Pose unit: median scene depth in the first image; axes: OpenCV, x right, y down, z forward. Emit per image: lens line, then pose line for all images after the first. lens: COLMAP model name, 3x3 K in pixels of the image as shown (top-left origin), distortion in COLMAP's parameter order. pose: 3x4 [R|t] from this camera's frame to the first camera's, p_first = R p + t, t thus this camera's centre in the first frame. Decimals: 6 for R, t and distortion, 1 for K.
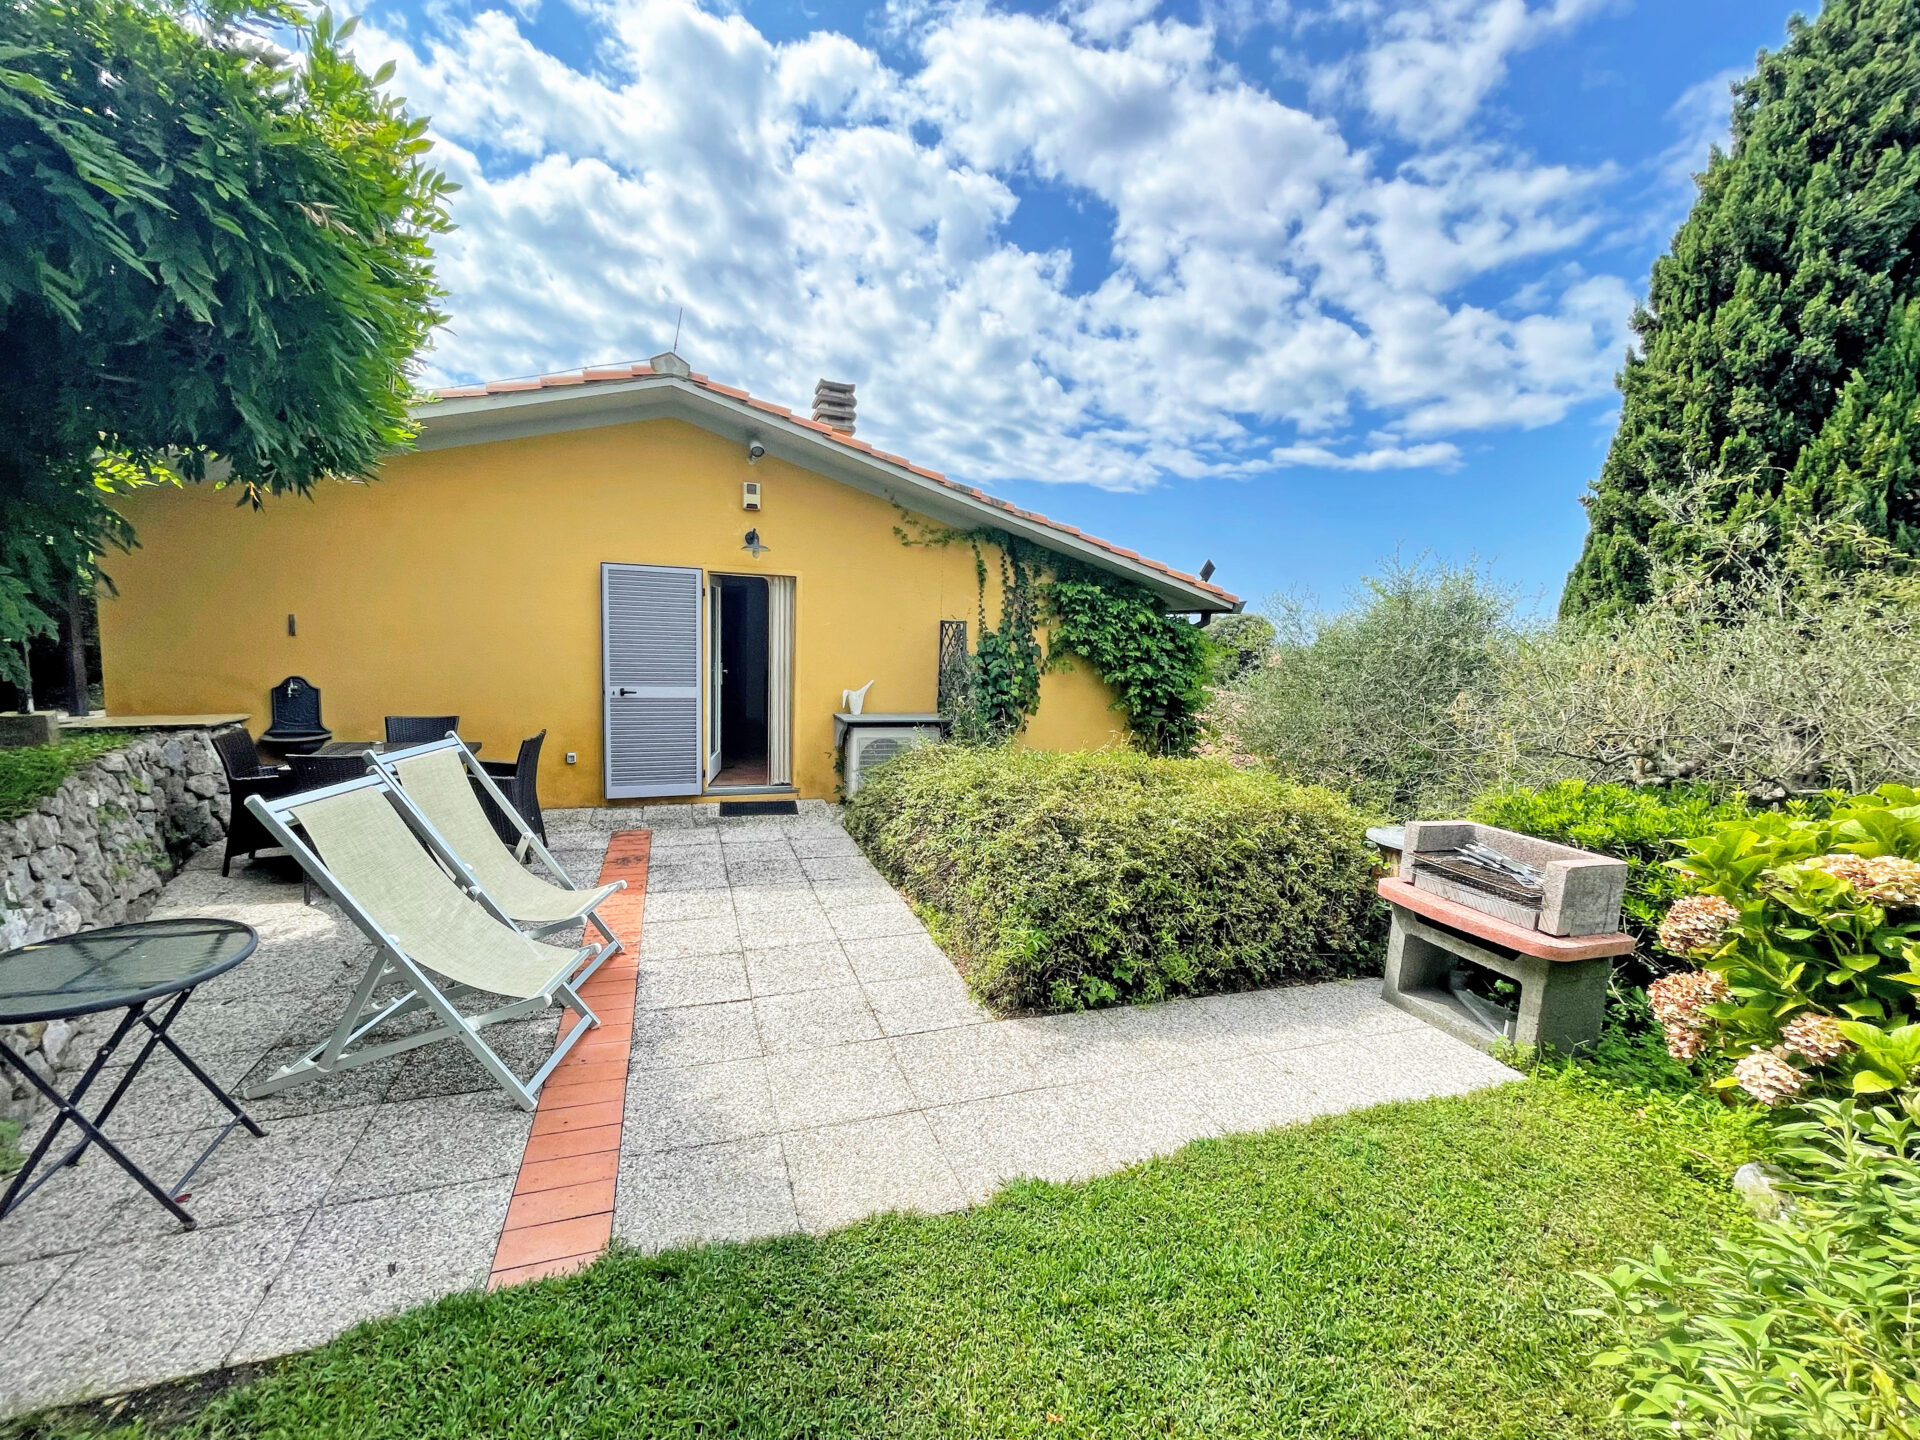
lens RADIAL K [[778.9, 0, 941.0], [0, 778.9, 725.0], [0, 0, 1]] dist [0.000849, -0.000546]
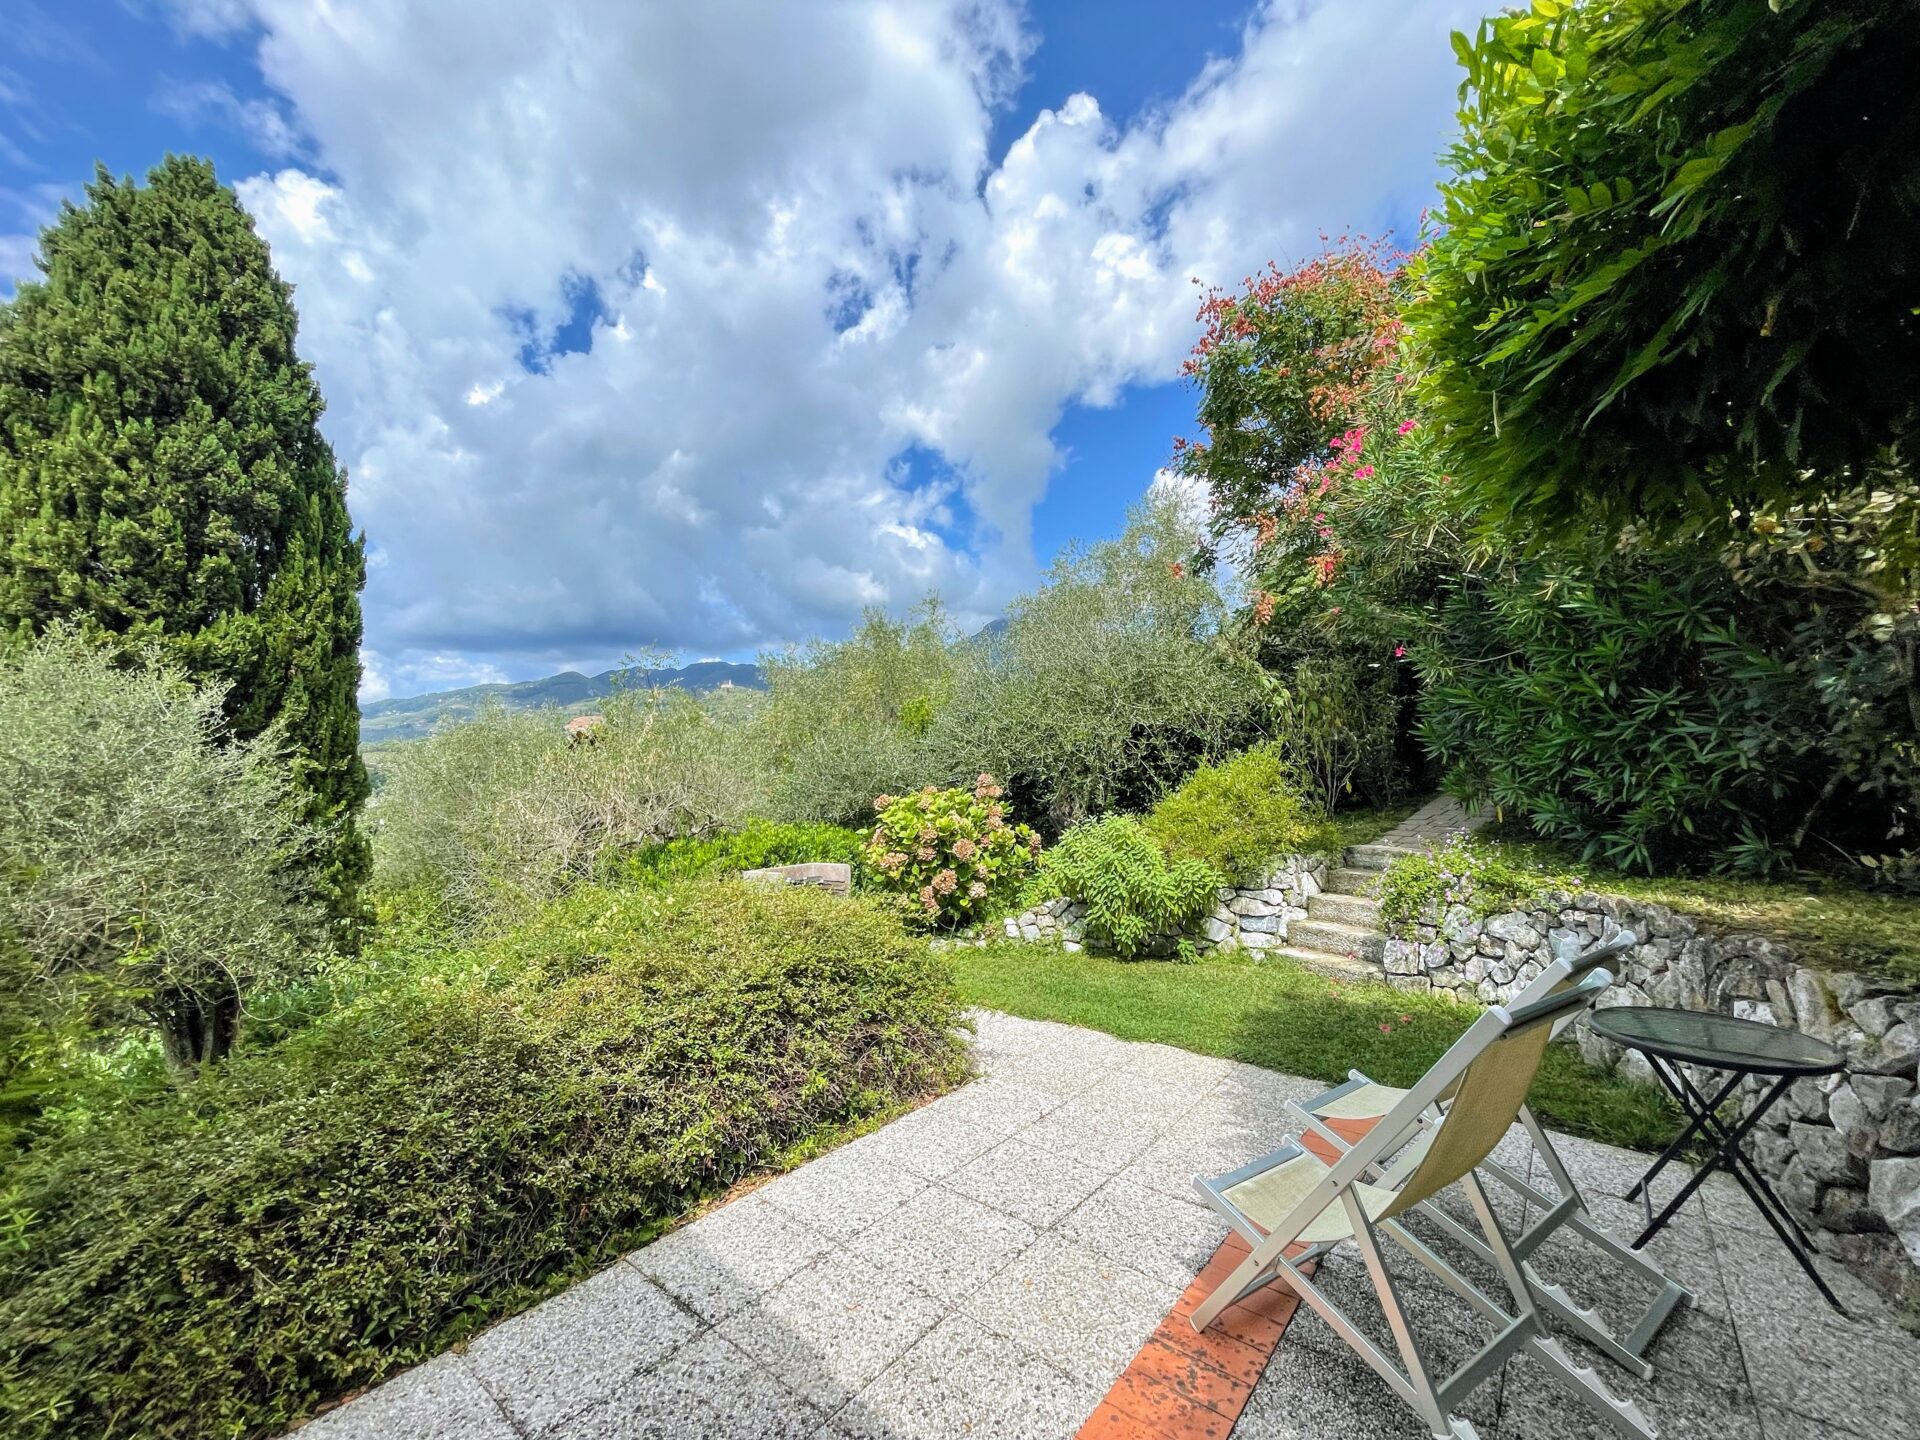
lens RADIAL K [[778.9, 0, 950.1], [0, 778.9, 738.6], [0, 0, 1]] dist [0.000849, -0.000546]
pose [[-0.517036, 0.001171, 0.855963, -0.417730], [0.103049, 0.992811, 0.060888, -0.089498], [-0.849738, 0.119688, -0.513440, 0.750534]]
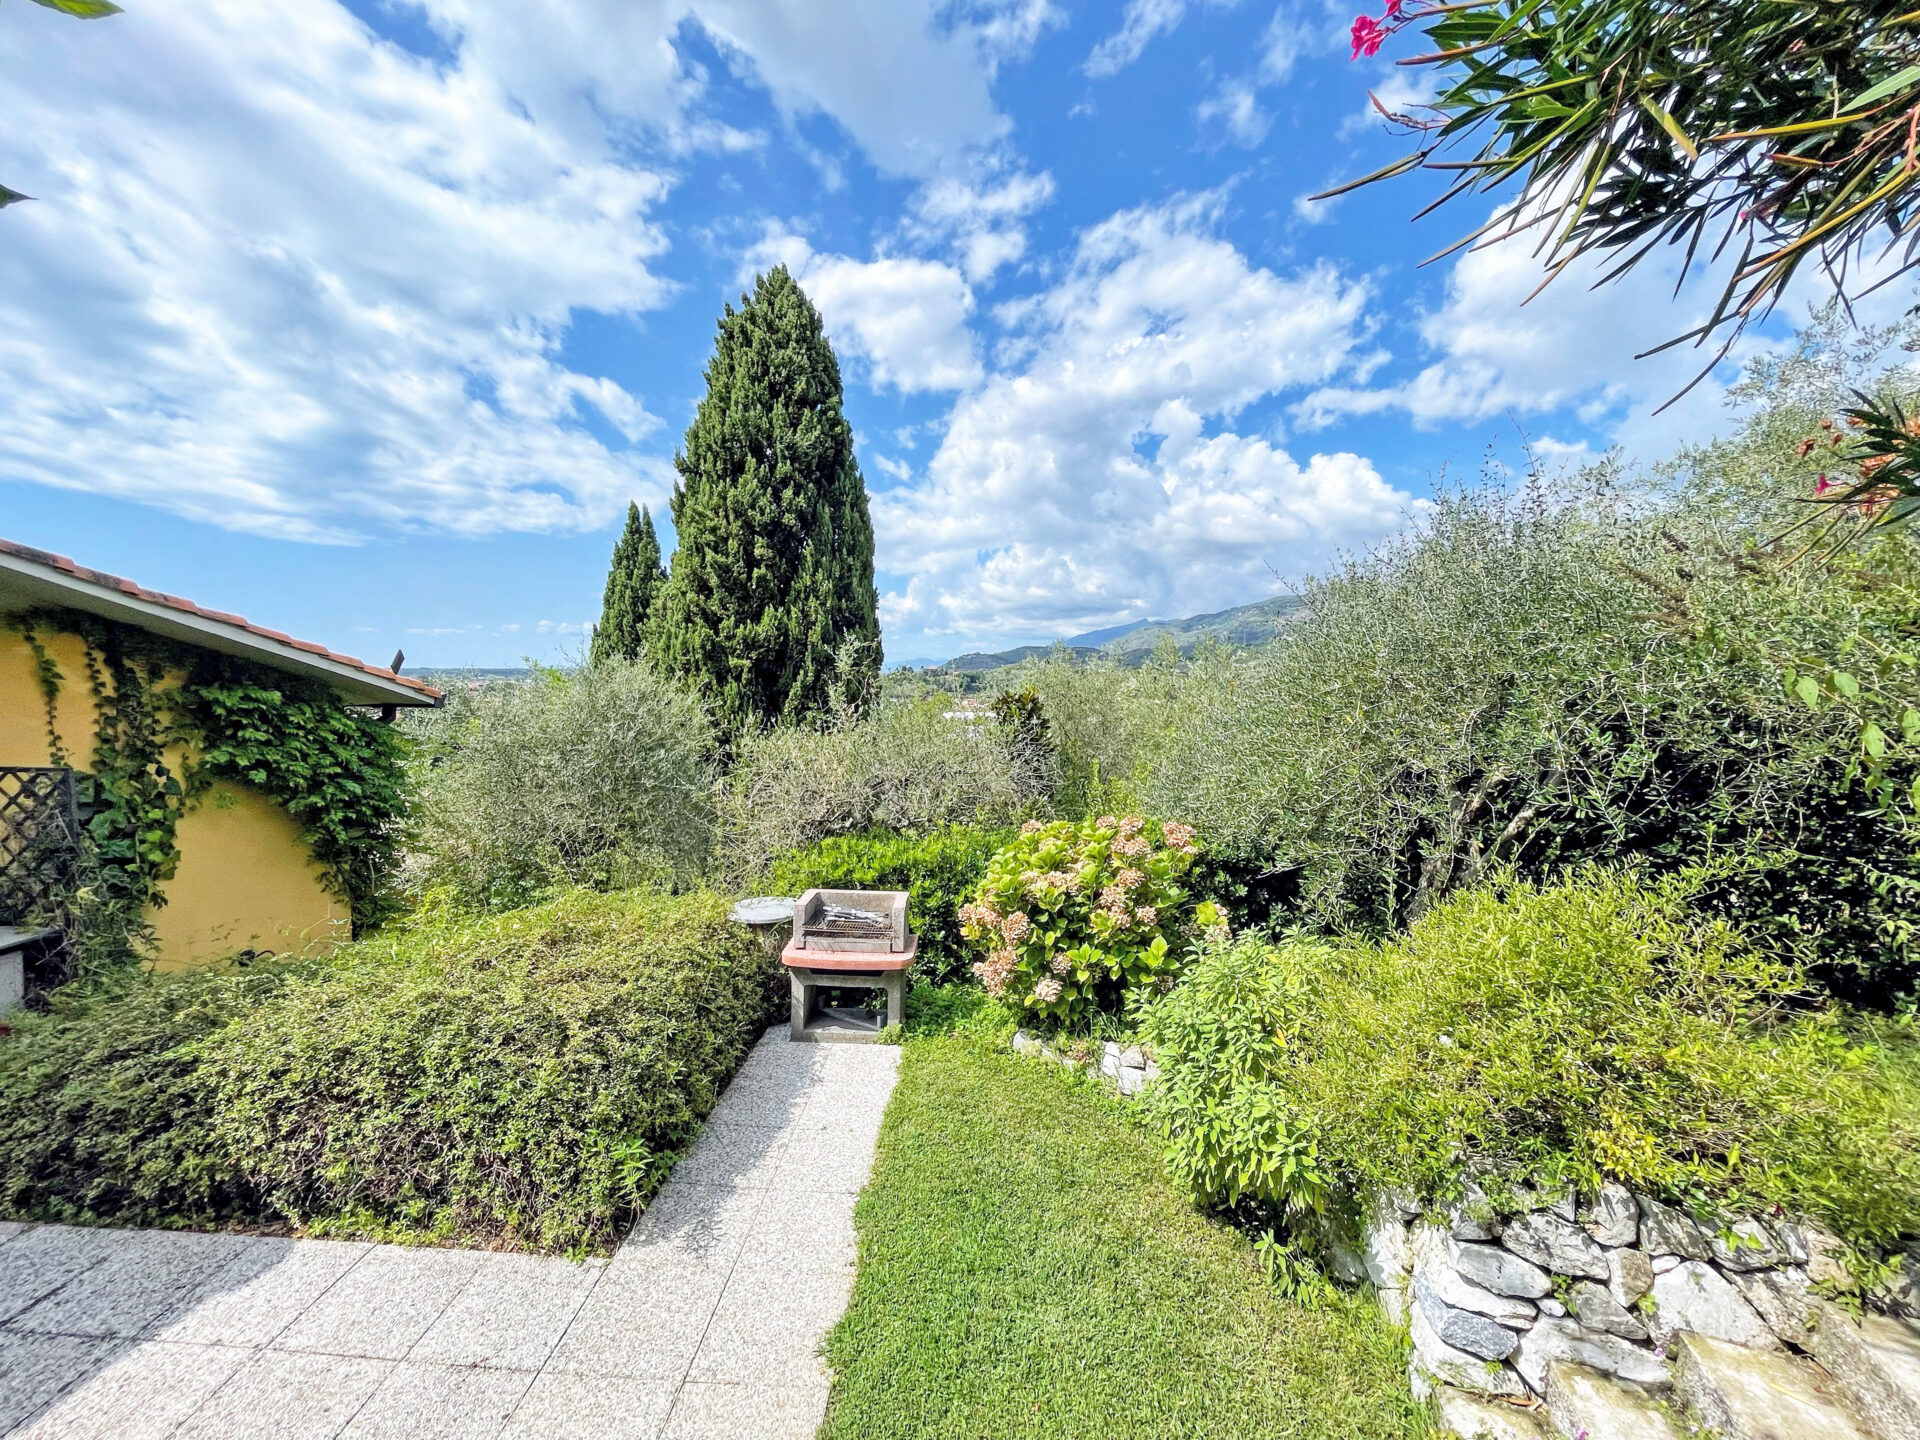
lens RADIAL K [[778.9, 0, 962.8], [0, 778.9, 731.1], [0, 0, 1]] dist [0.000849, -0.000546]
pose [[0.380405, -0.095827, 0.919842, -0.241097], [0.114869, 0.991811, 0.055820, -0.103584], [-0.917659, 0.084427, 0.388297, 0.093937]]
